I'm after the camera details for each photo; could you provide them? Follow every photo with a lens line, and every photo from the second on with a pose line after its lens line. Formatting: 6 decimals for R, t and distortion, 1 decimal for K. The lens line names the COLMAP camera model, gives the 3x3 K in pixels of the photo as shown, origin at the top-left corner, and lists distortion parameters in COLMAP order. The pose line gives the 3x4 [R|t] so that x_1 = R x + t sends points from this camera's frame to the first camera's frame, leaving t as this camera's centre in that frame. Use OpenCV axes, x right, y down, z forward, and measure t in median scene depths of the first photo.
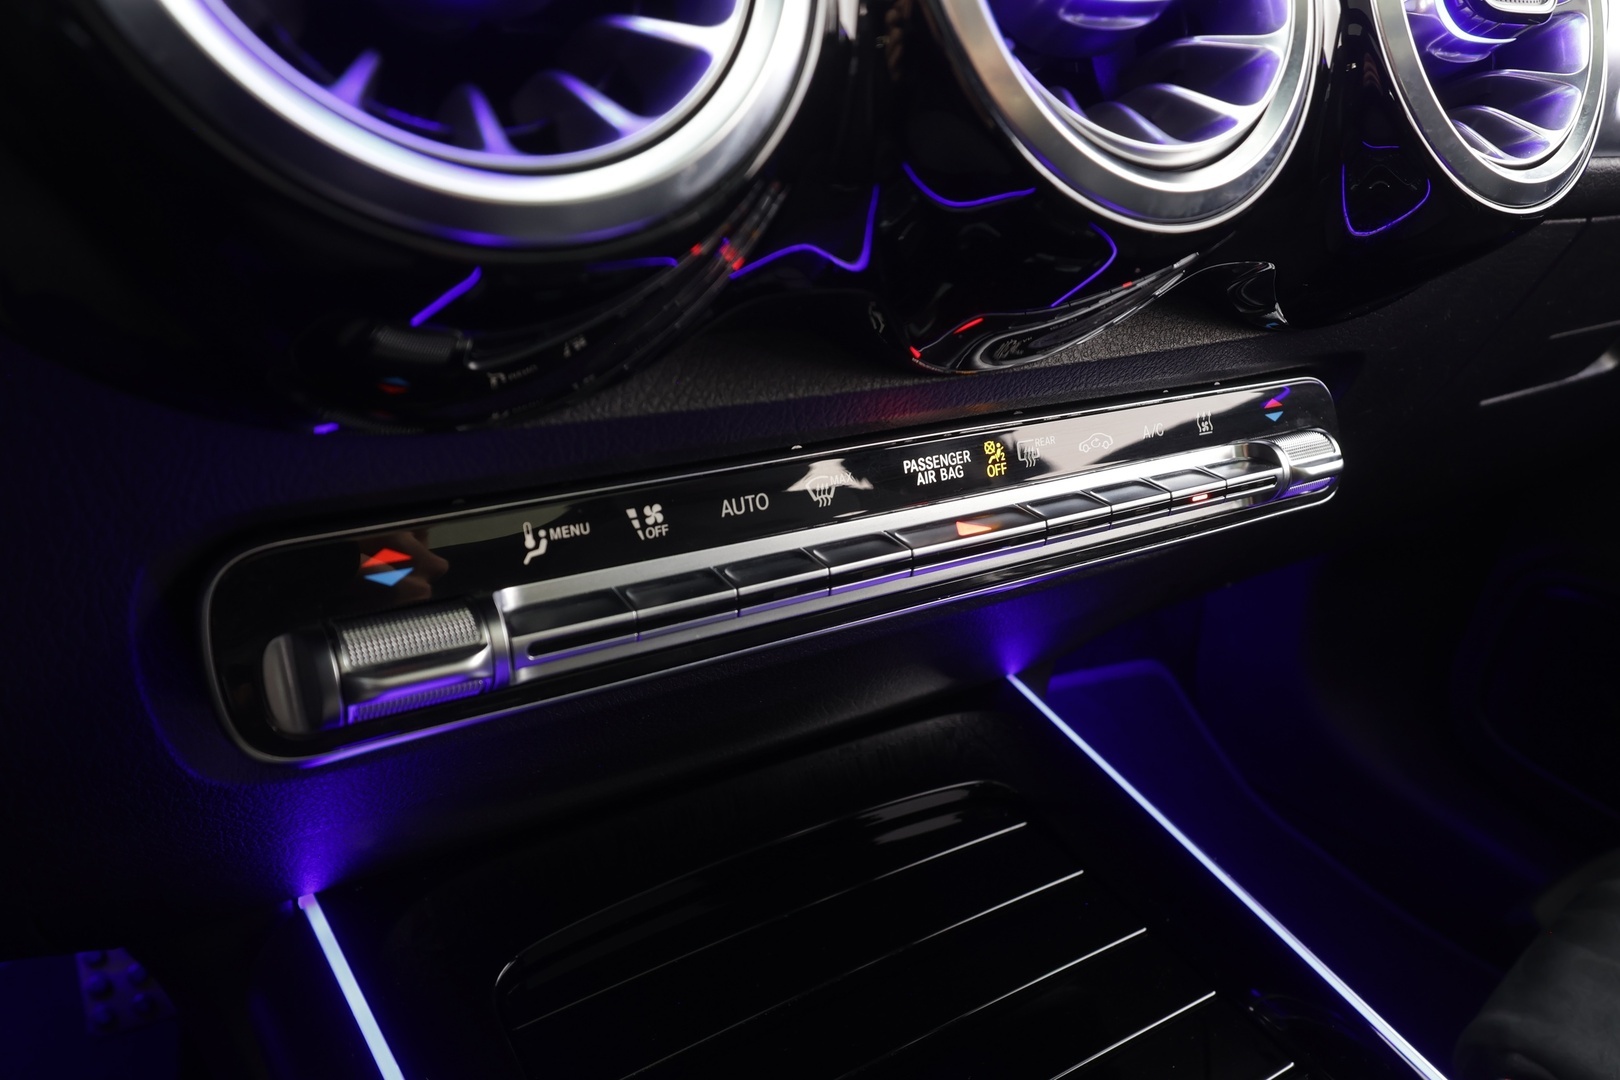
lens RADIAL K [[1102.5, 0, 806.8], [0, 1102.5, 544.8], [0, 0, 1]] dist [0.005320, -0.000584]
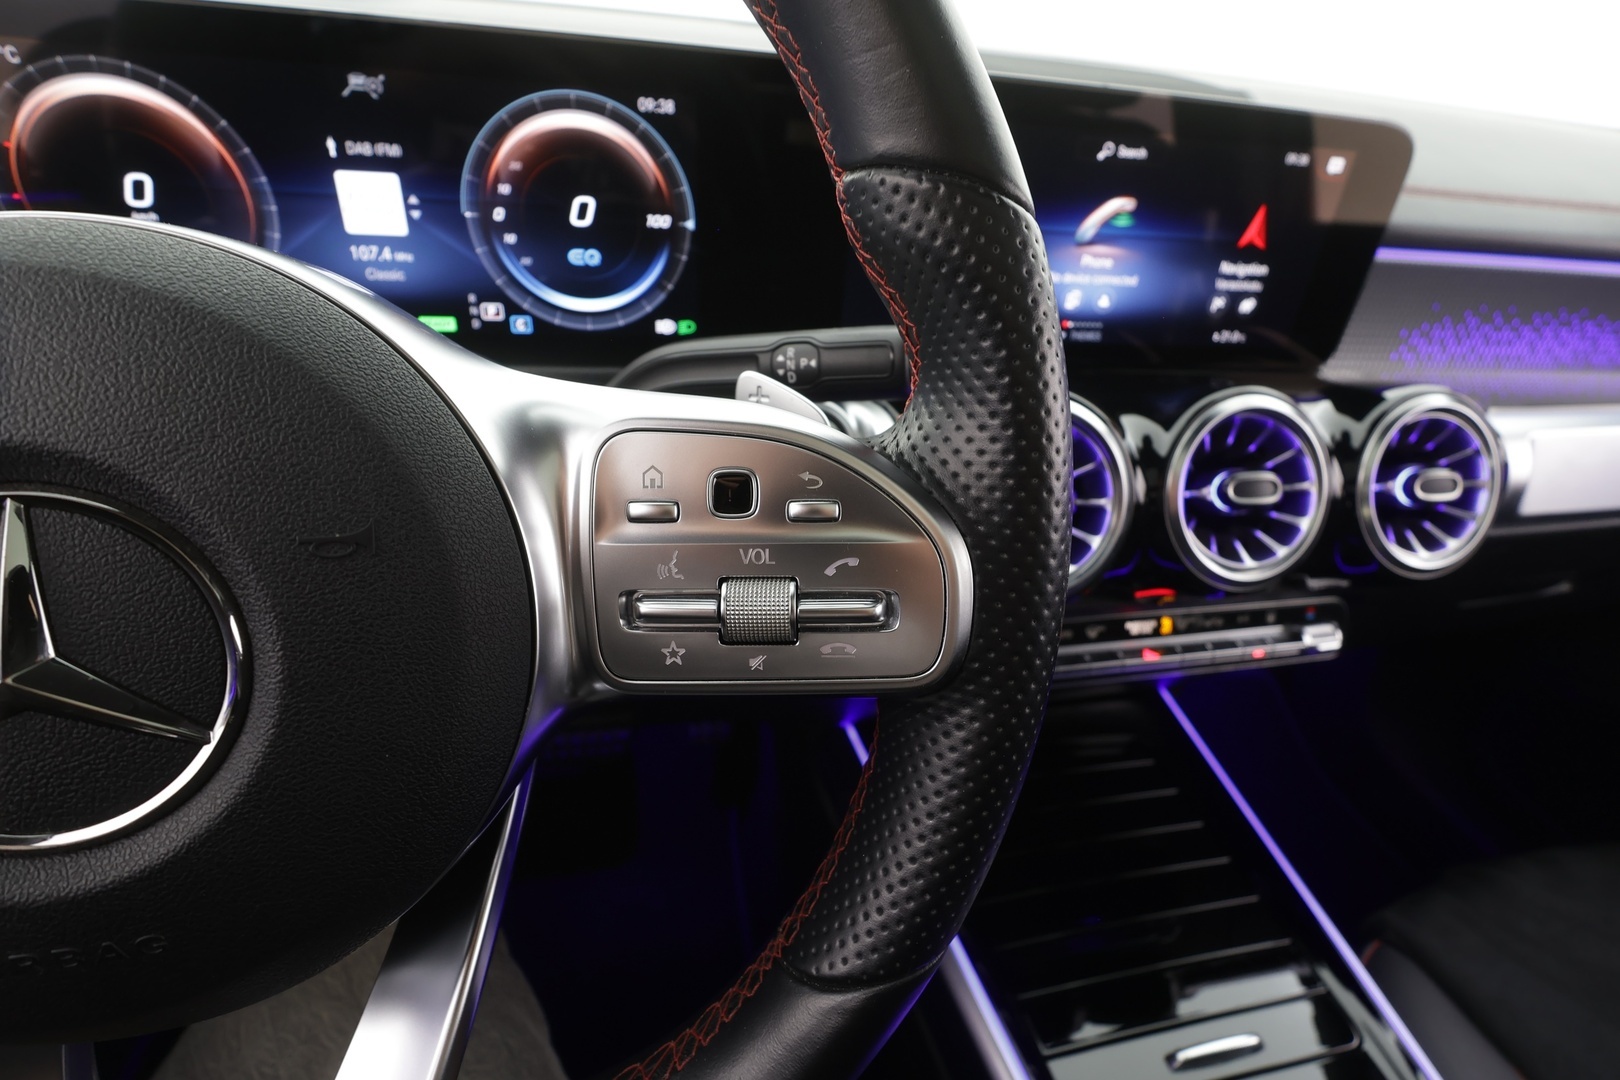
lens RADIAL K [[748.5, 0, 814.5], [0, 748.5, 540.7], [0, 0, 1]] dist [-0.000854, 0.000839]
pose [[0.948275, 0.173347, -0.265942, -0.173542], [-0.153287, 0.983645, 0.094581, -0.320662], [0.277988, -0.048924, 0.959338, -0.872896]]
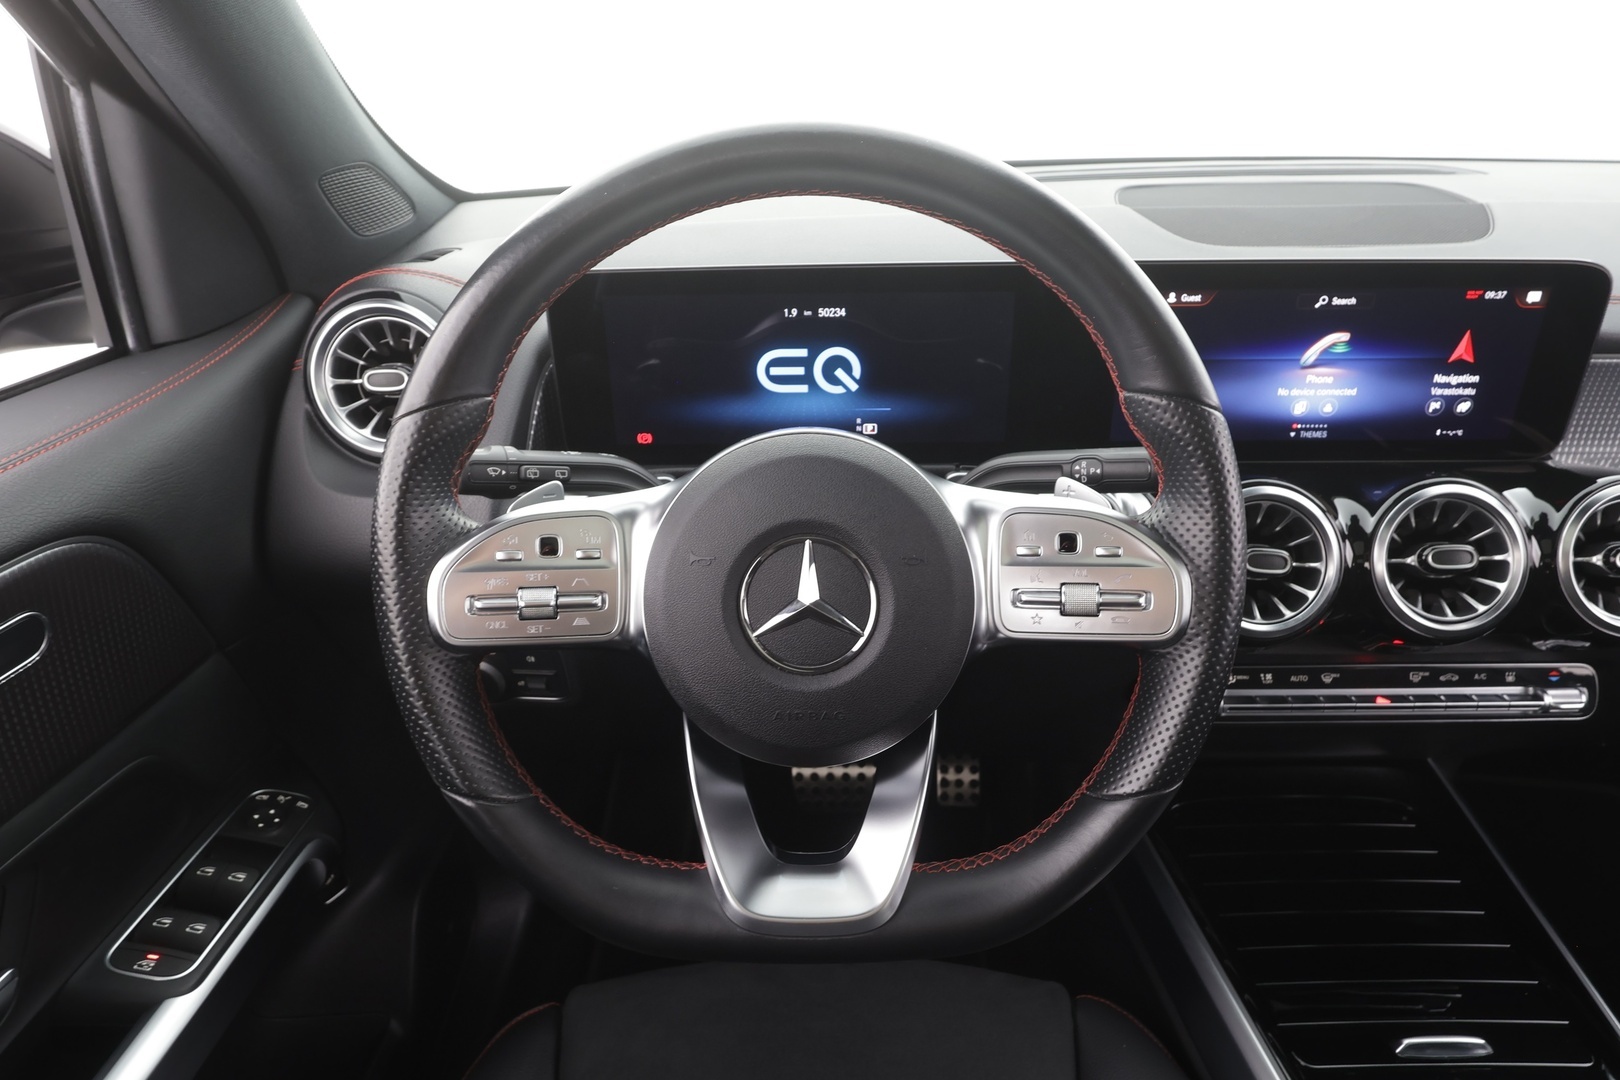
lens RADIAL K [[933.0, 0, 810.8], [0, 933.0, 546.1], [0, 0, 1]] dist [0.001851, -0.002206]
pose [[0.848426, 0.164353, -0.503152, 0.040634], [-0.166693, 0.985168, 0.040721, -0.272243], [0.502382, 0.049323, 0.863238, -1.978296]]
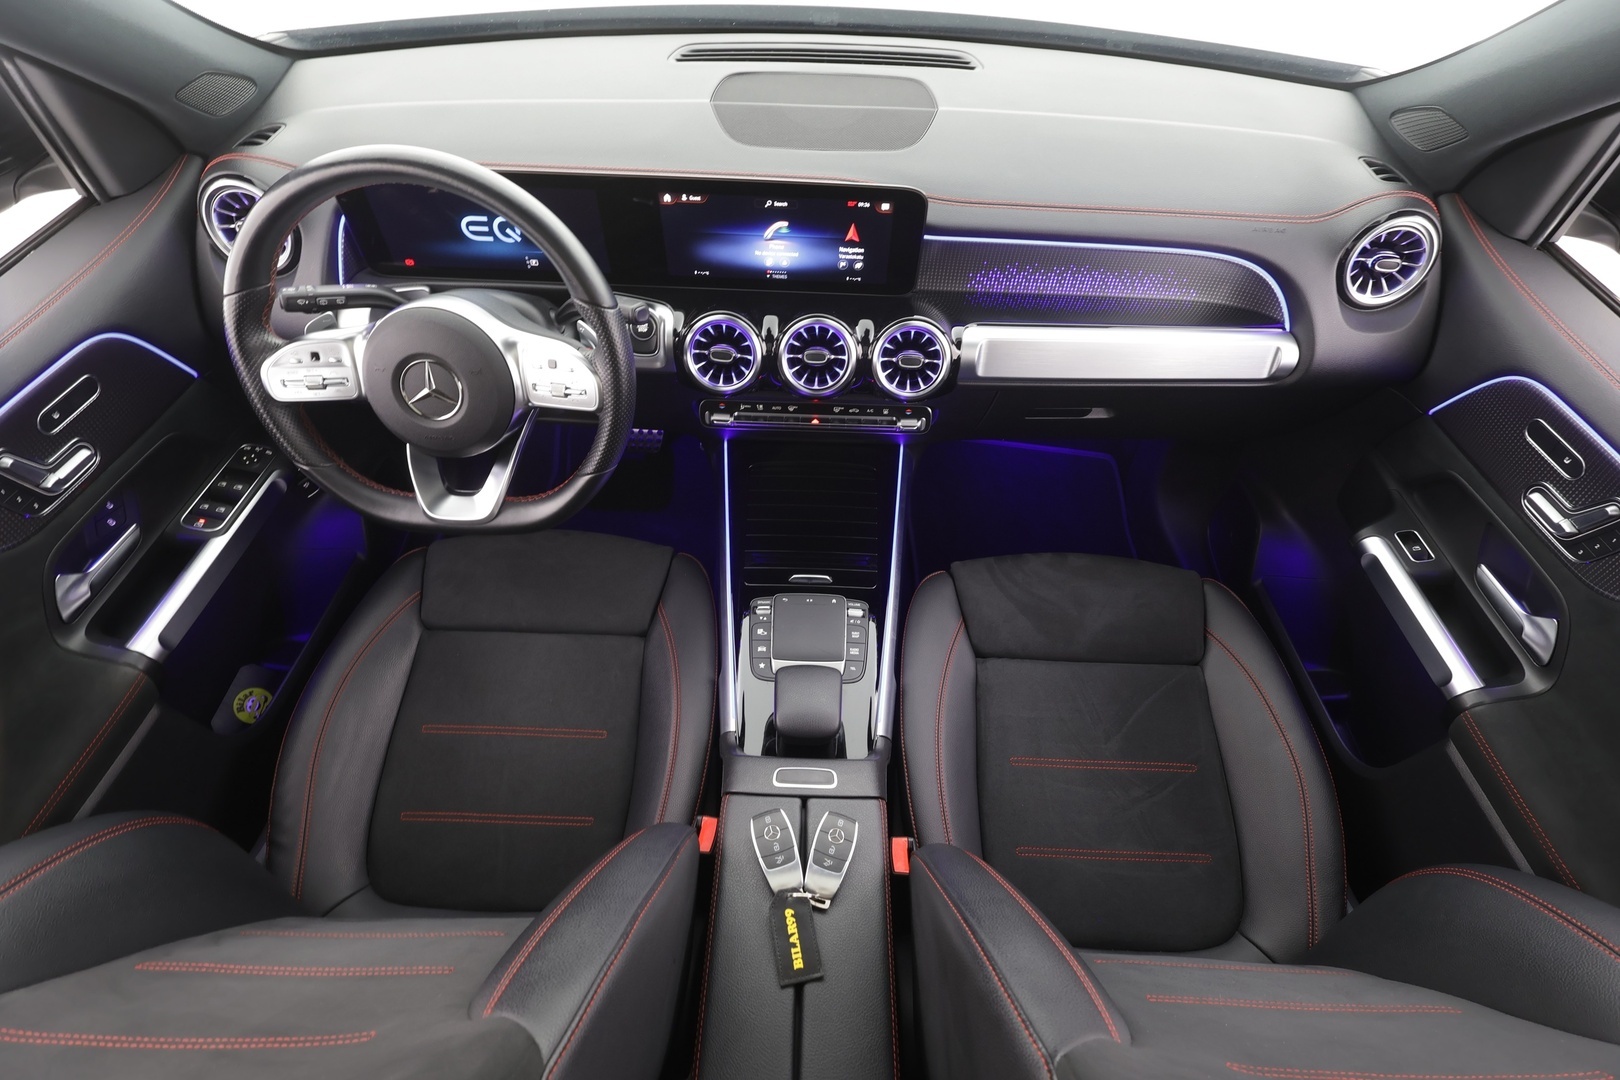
lens RADIAL K [[748.5, 0, 814.5], [0, 748.5, 540.7], [0, 0, 1]] dist [-0.000854, 0.000839]
pose [[0.839450, 0.389793, -0.378663, 1.890685], [-0.203529, 0.871583, 0.446003, -1.228287], [0.503885, -0.297328, 0.810985, -2.386988]]
